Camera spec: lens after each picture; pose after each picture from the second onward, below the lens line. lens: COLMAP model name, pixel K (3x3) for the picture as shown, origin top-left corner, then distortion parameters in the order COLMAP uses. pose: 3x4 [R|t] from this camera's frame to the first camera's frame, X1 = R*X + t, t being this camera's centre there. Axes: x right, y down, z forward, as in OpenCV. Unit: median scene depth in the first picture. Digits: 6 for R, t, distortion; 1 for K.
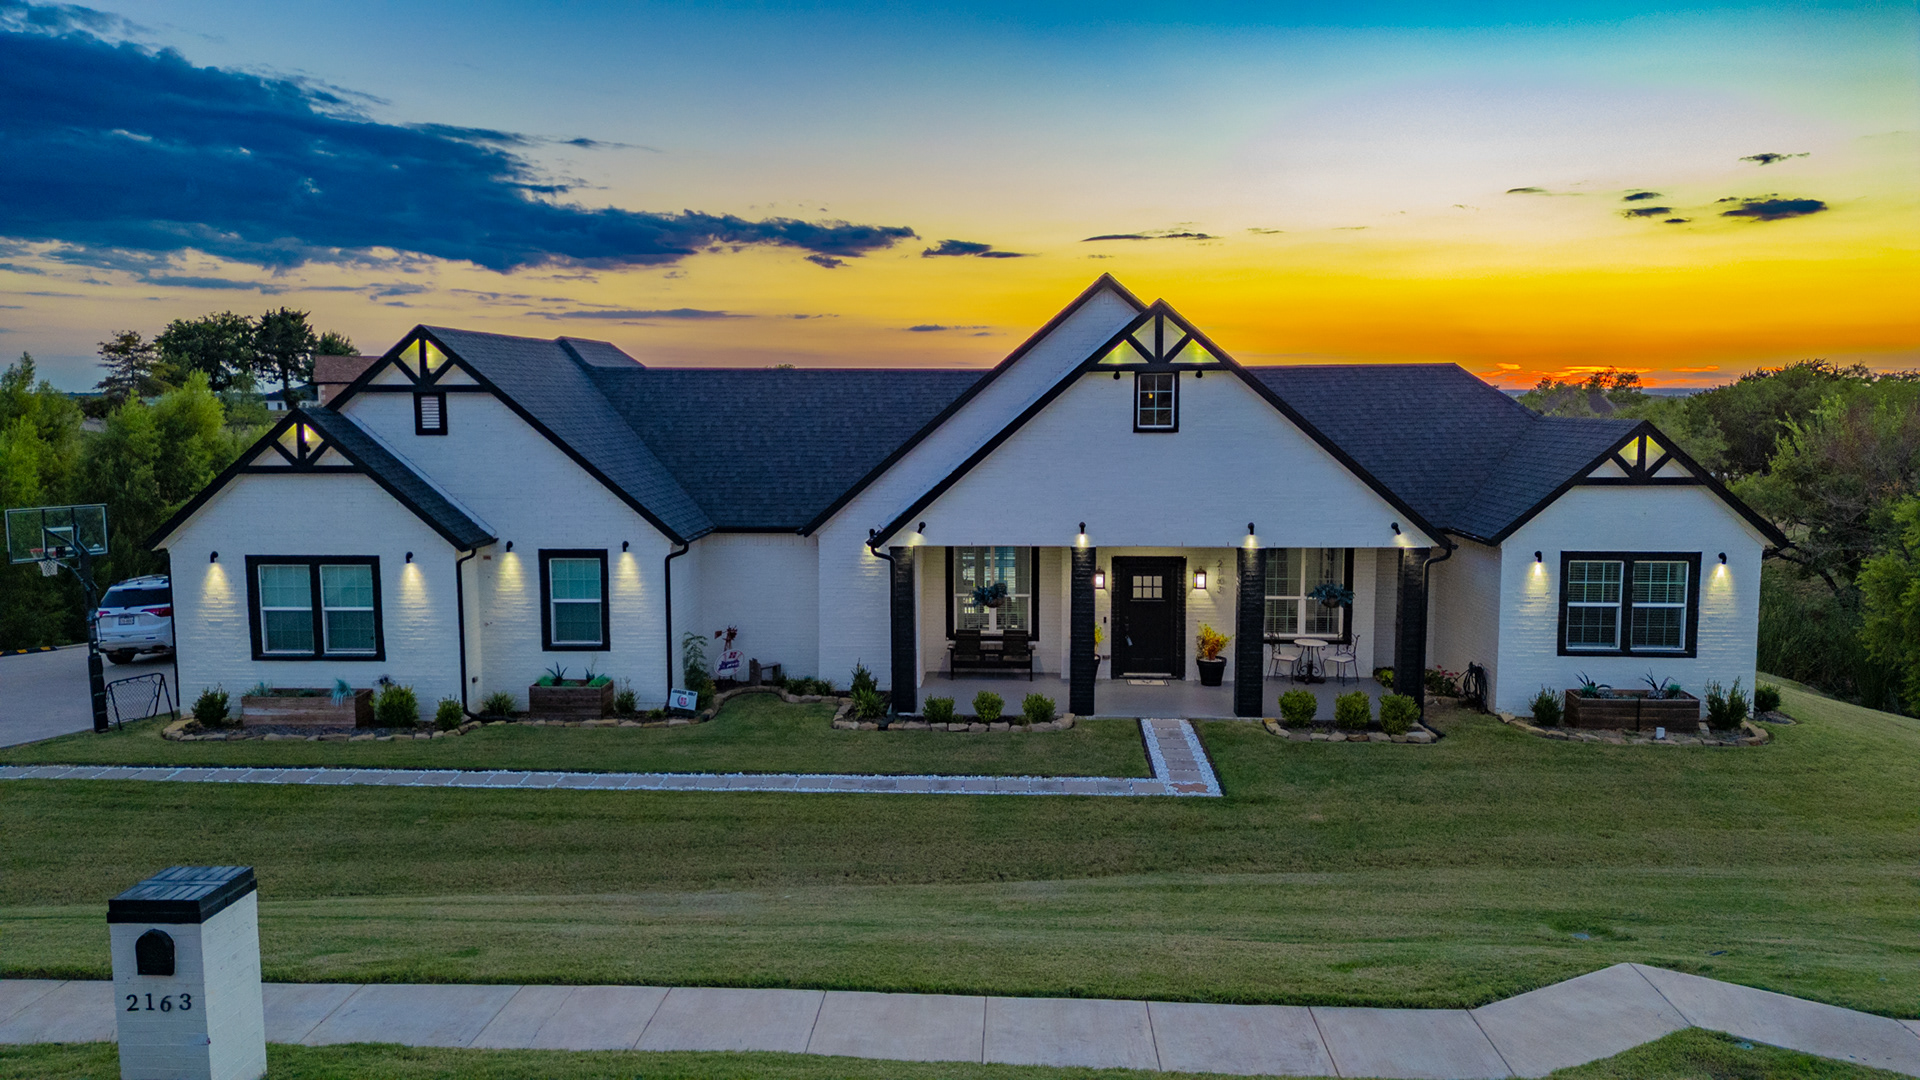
lens RADIAL K [[1331.0, 0, 965.2], [0, 1331.0, 523.3], [0, 0, 1]] dist [0.058870, -0.024460]
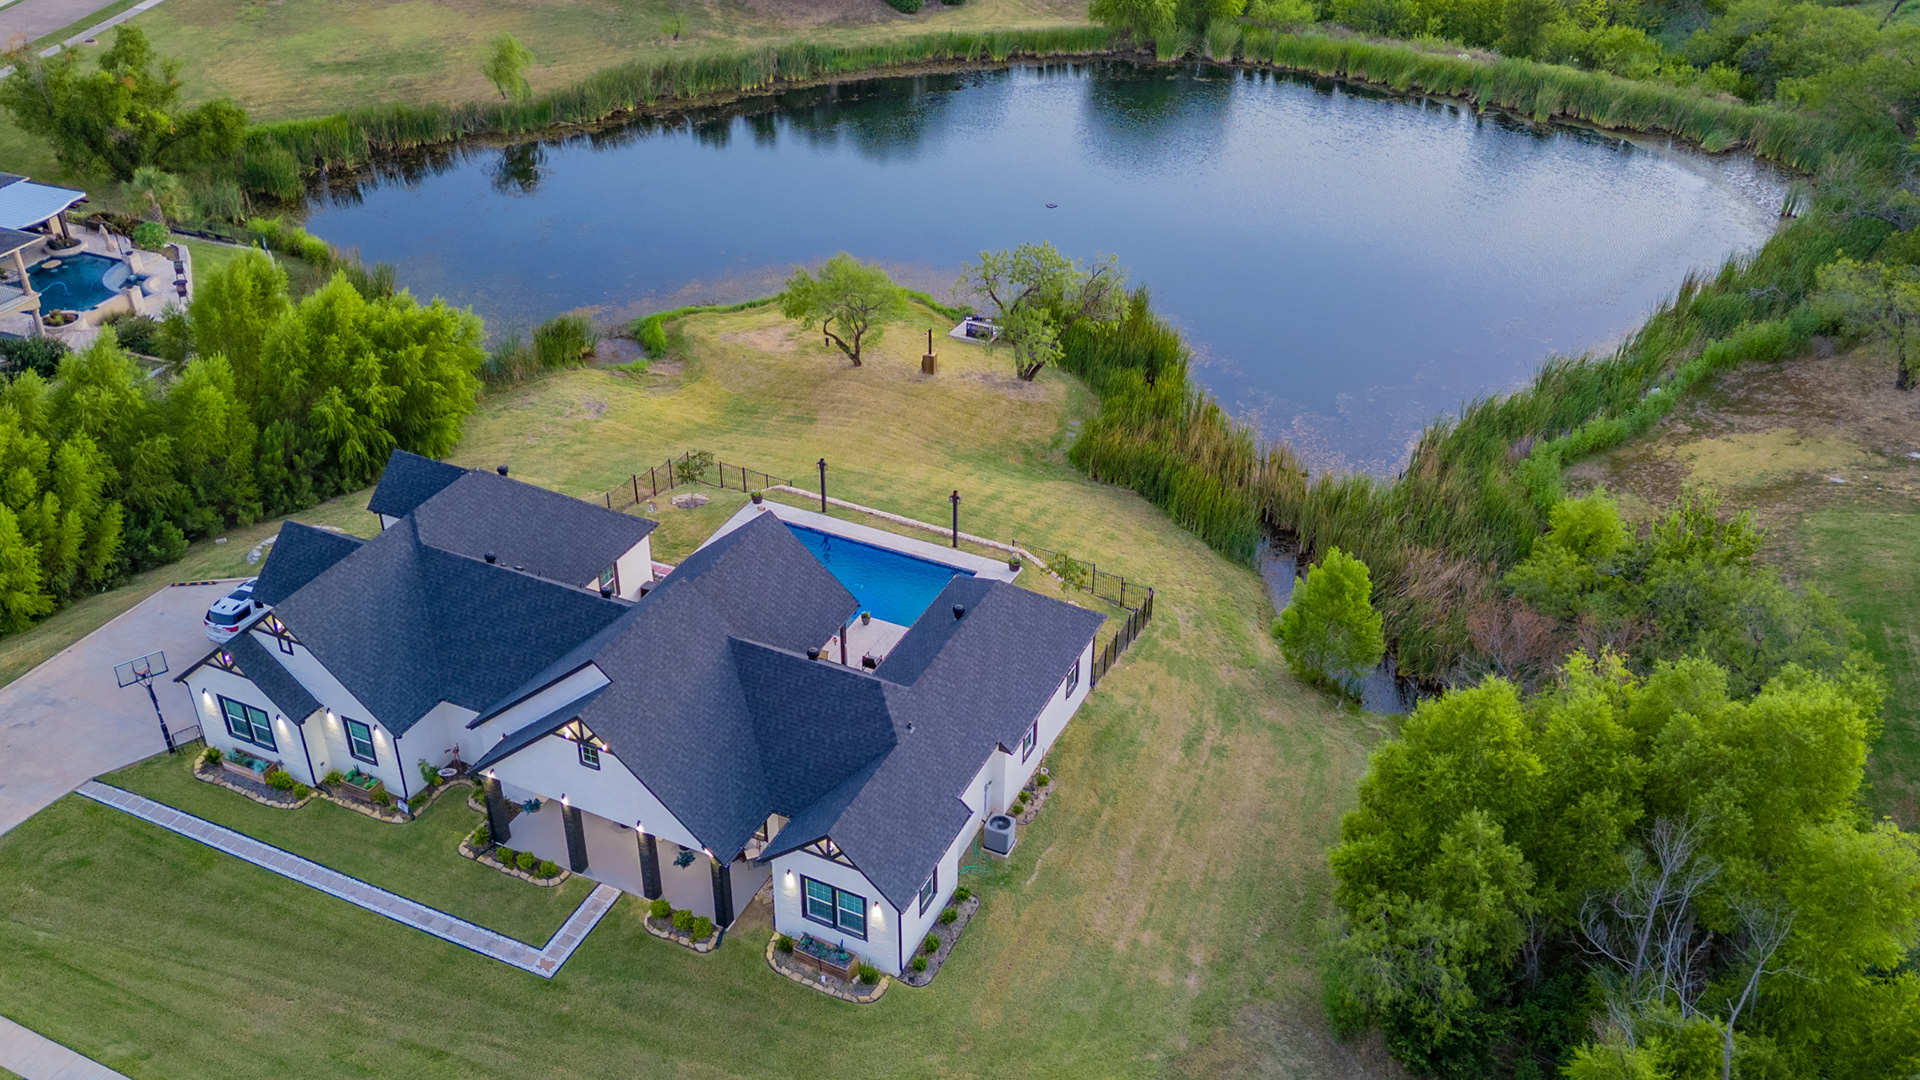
lens RADIAL K [[1602.8, 0, 956.6], [0, 1602.8, 535.1], [0, 0, 1]] dist [0.075999, -0.071636]
pose [[0.924790, 0.213512, -0.314921, 1.209056], [-0.047460, 0.885970, 0.461307, -1.364073], [0.377506, -0.411666, 0.829470, -0.498881]]
